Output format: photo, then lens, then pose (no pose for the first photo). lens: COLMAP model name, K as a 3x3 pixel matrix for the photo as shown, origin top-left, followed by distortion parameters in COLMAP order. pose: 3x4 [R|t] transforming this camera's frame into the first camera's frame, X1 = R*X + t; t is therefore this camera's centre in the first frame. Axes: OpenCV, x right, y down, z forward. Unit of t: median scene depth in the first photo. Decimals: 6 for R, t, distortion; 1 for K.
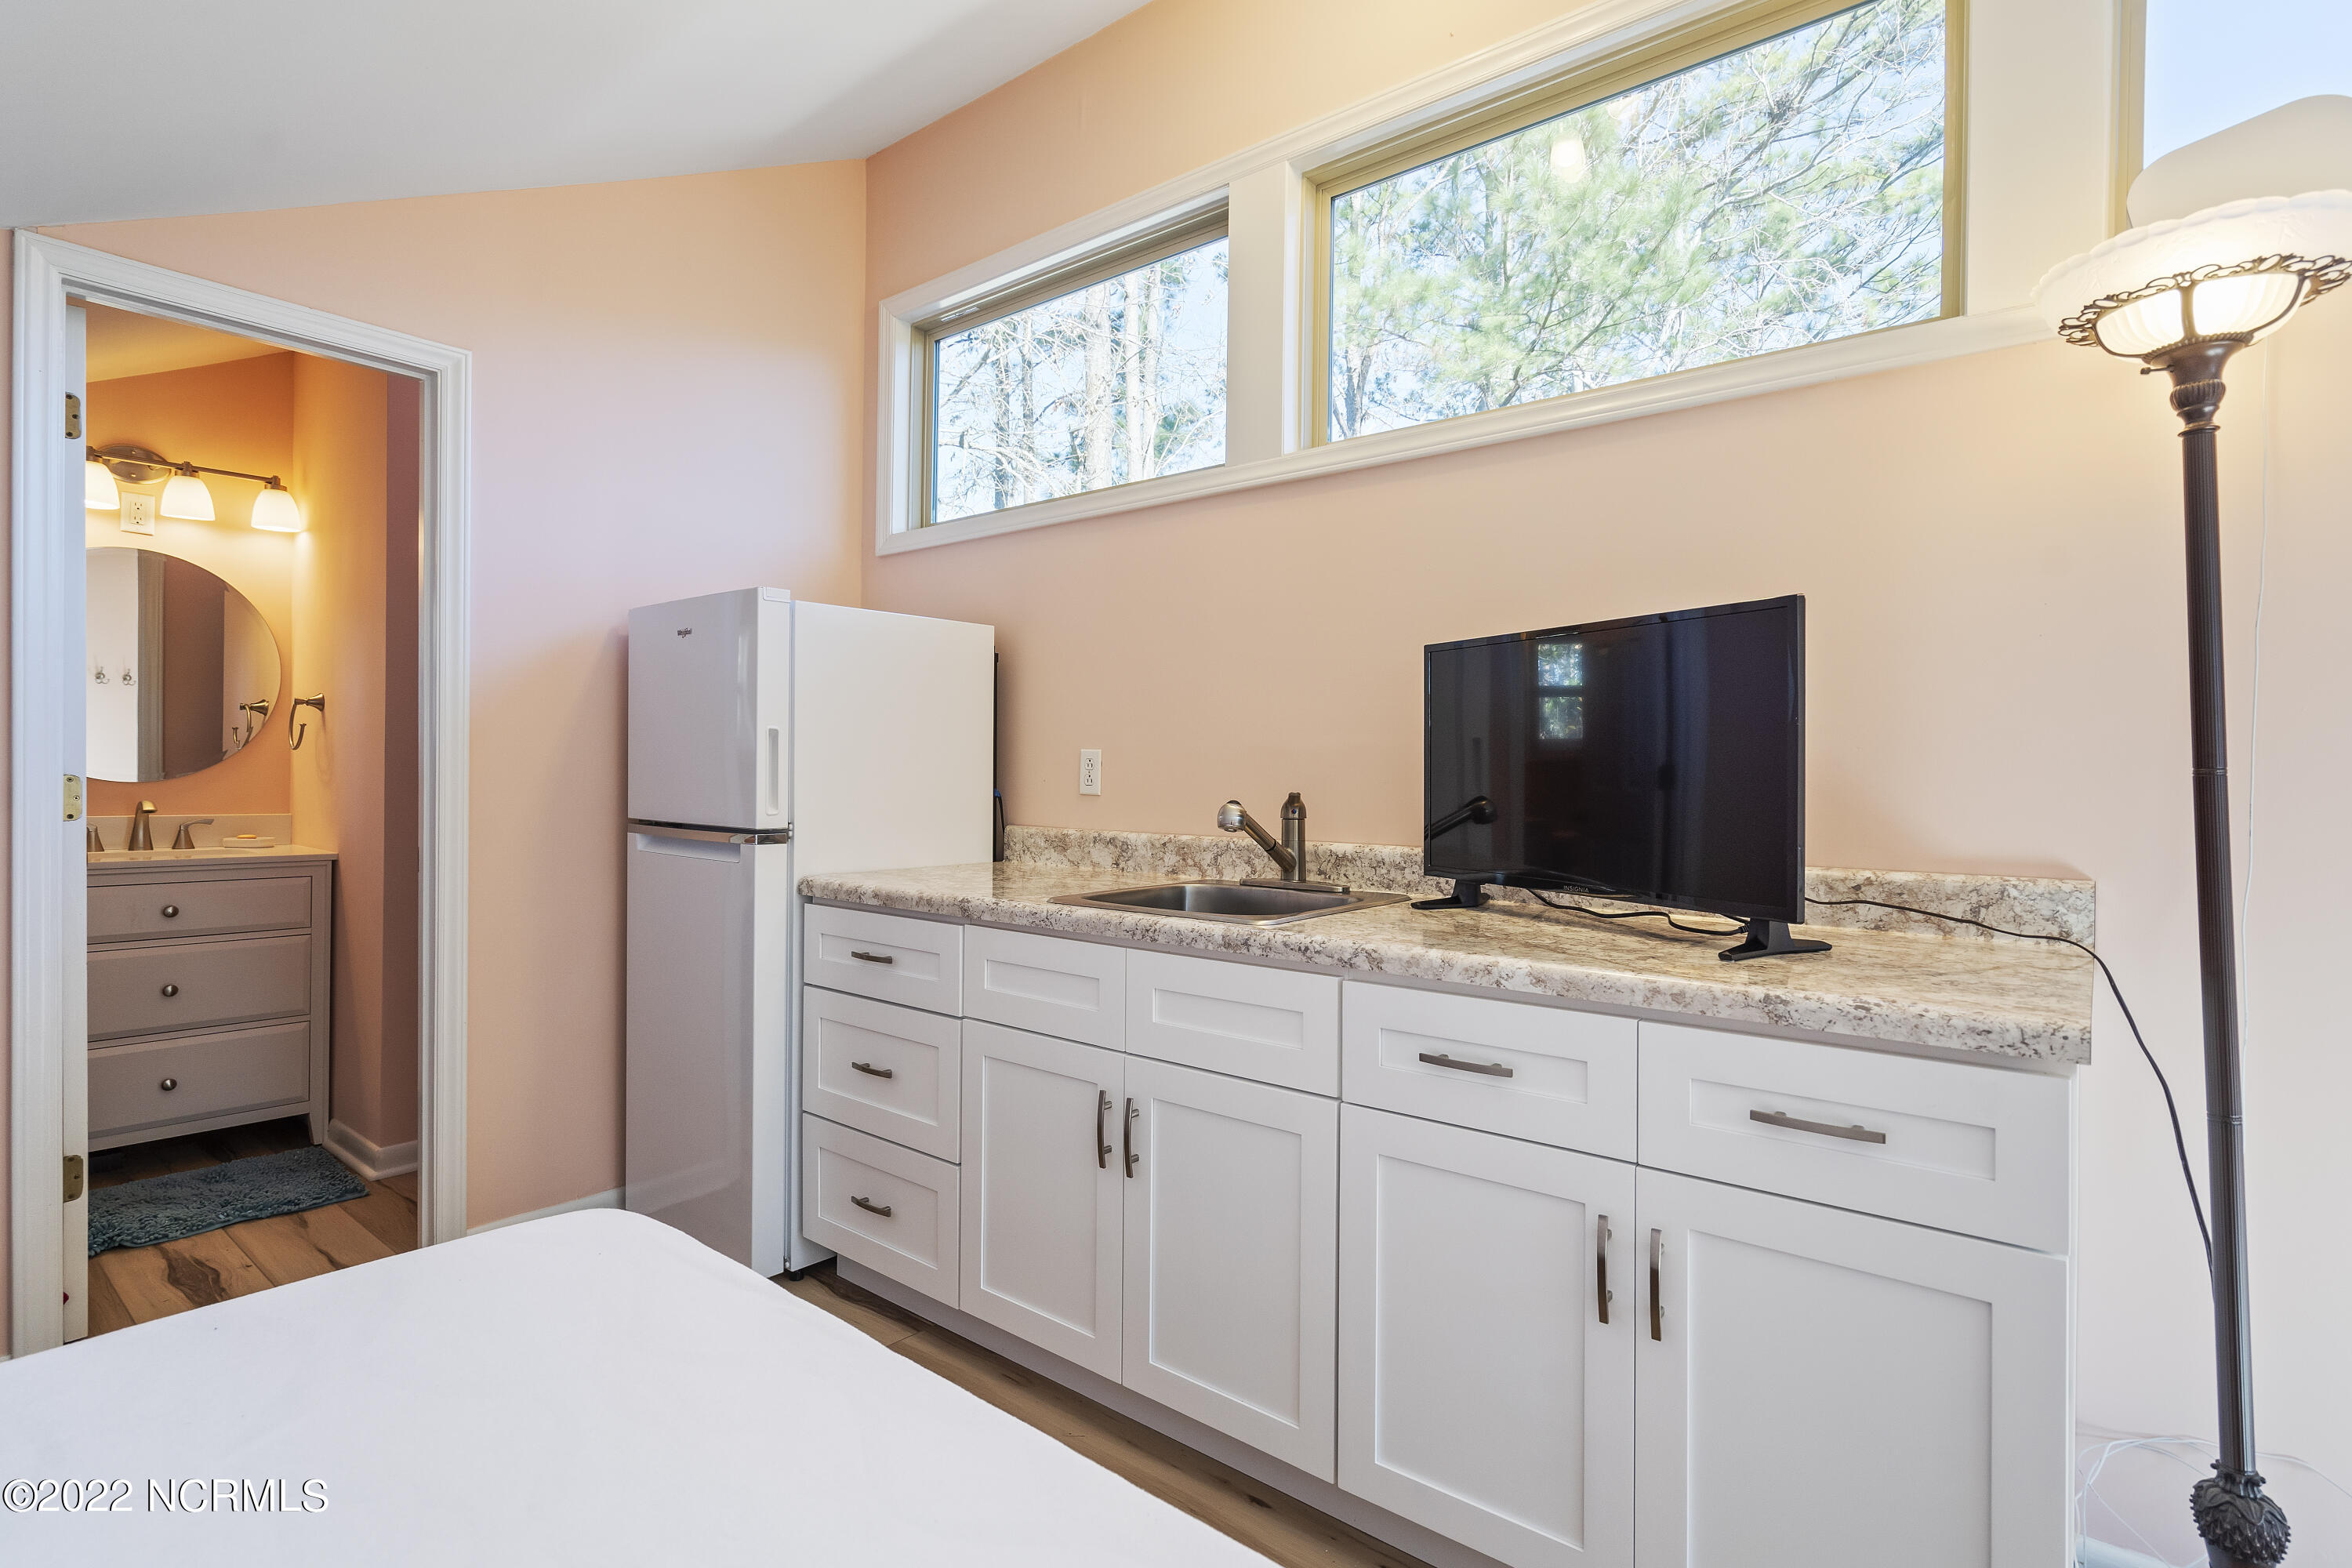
lens RADIAL K [[1138.2, 0, 1174.9], [0, 1138.2, 771.3], [0, 0, 1]] dist [0.019563, -0.003590]
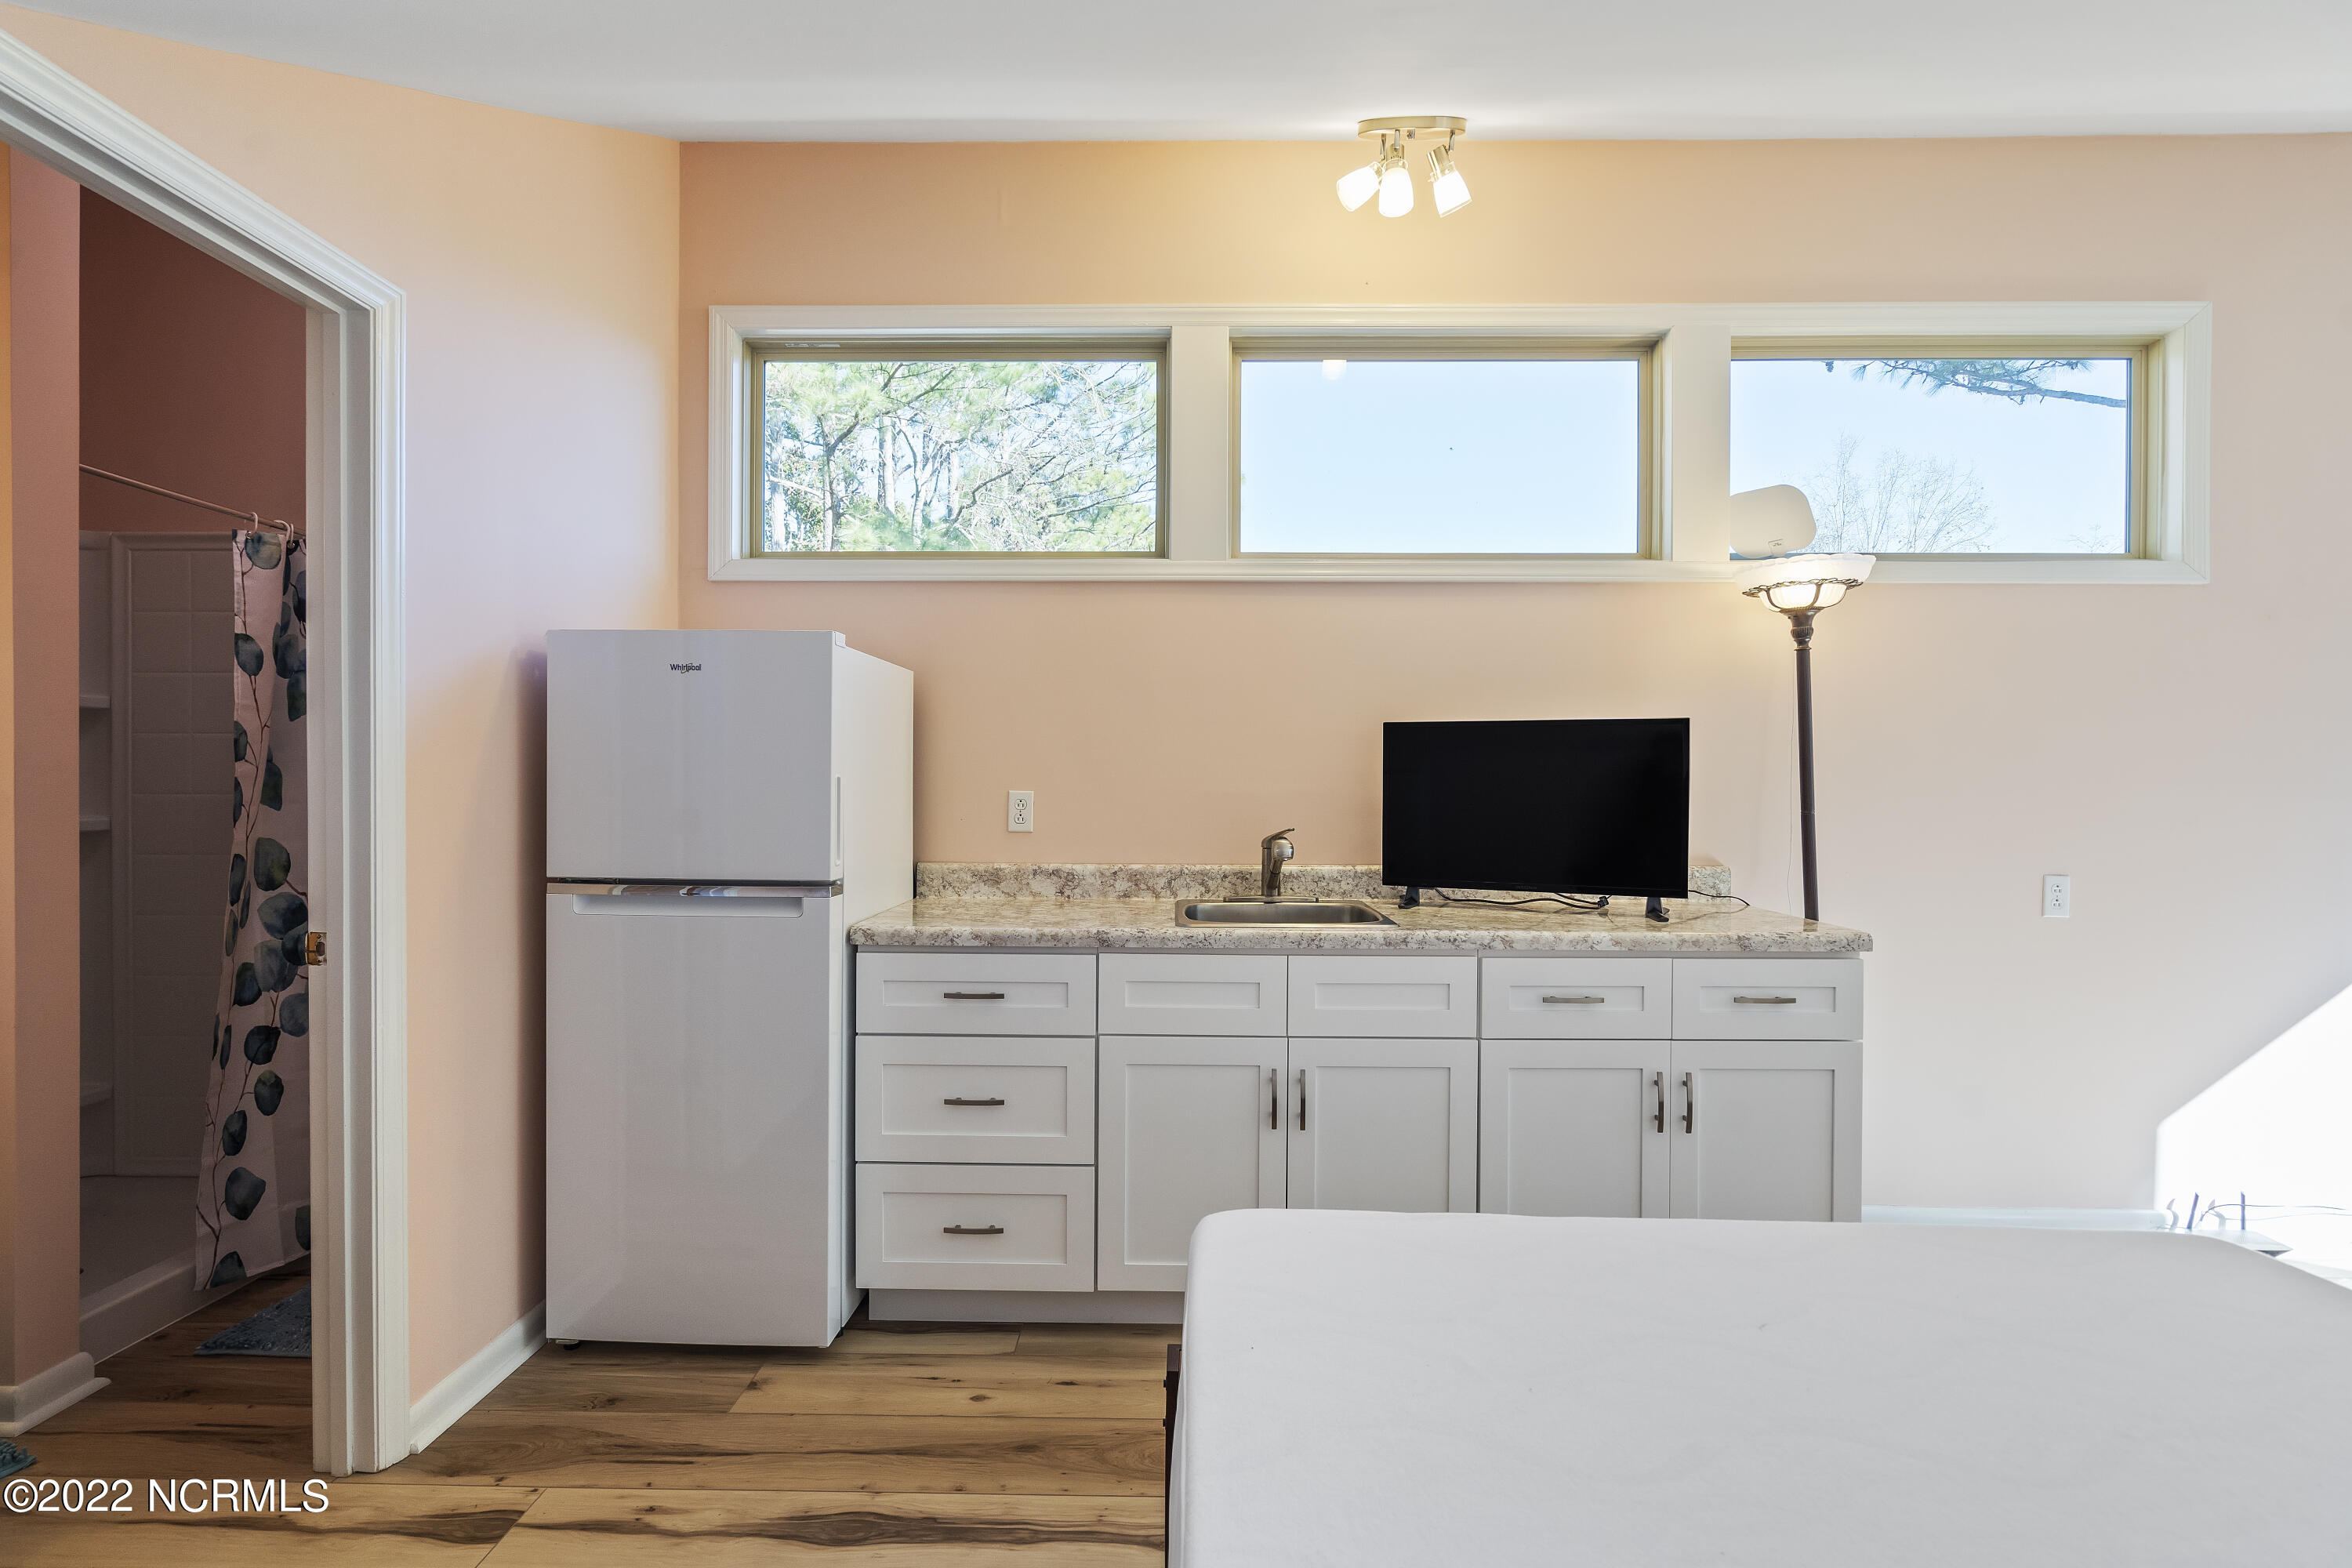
lens RADIAL K [[1087.0, 0, 1167.0], [0, 1087.0, 795.2], [0, 0, 1]] dist [0.004936, 0.002581]
pose [[0.782371, -0.011495, 0.622707, -0.796968], [0.001865, 0.999868, 0.016114, -0.040706], [-0.622810, -0.011446, 0.782289, 0.108174]]
